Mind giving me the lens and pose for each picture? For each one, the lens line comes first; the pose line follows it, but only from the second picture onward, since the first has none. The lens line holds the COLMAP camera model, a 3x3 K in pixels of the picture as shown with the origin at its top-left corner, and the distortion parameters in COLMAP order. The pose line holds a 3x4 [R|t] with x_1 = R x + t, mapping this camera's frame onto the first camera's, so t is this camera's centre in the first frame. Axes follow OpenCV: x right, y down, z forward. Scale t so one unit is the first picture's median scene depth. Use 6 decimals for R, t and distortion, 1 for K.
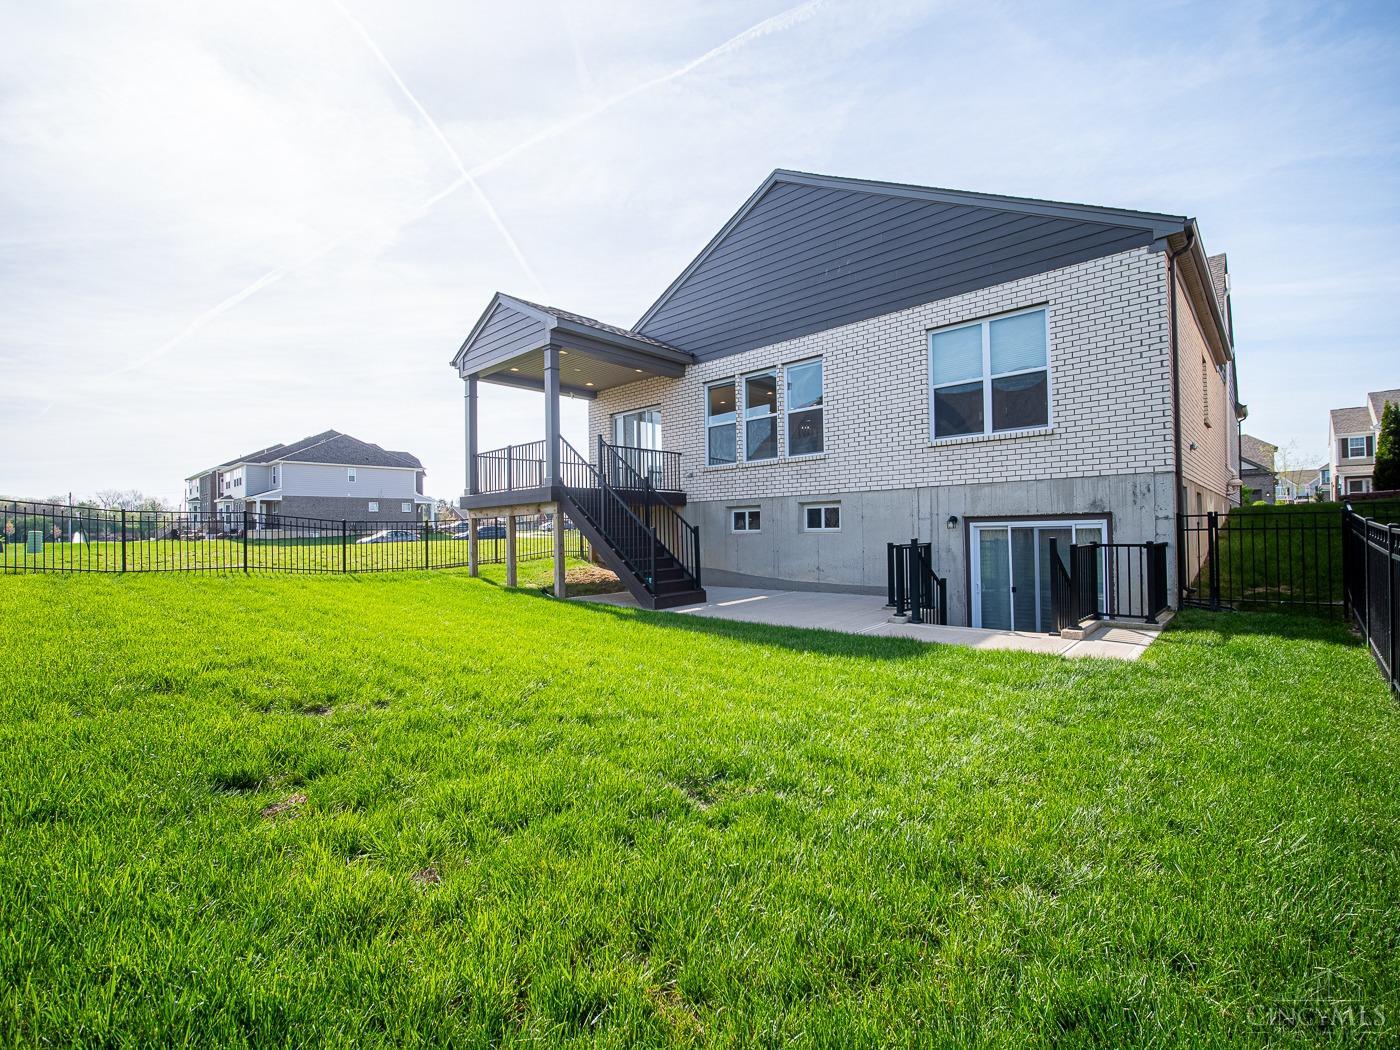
lens RADIAL K [[638.9, 0, 697.0], [0, 638.9, 523.2], [0, 0, 1]] dist [-0.000143, 0.000126]
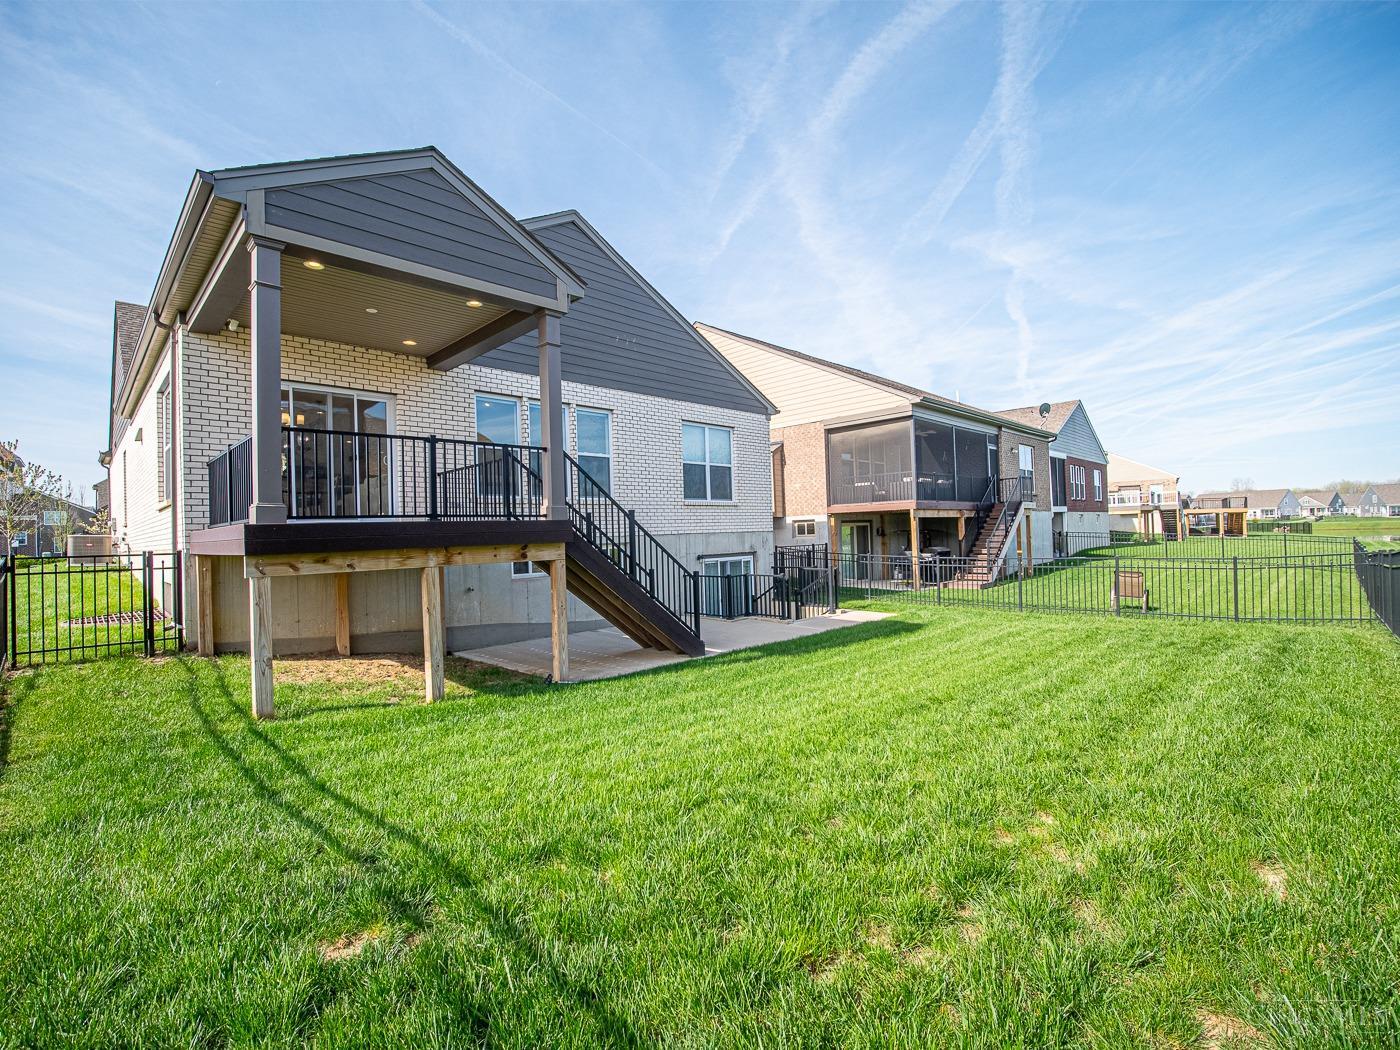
lens RADIAL K [[638.9, 0, 697.0], [0, 638.9, 531.5], [0, 0, 1]] dist [-0.000143, 0.000126]
pose [[0.034319, 0.024327, 0.999115, -0.265220], [0.021377, 0.999457, -0.025070, -0.007162], [-0.999182, 0.022219, 0.033781, 0.244356]]
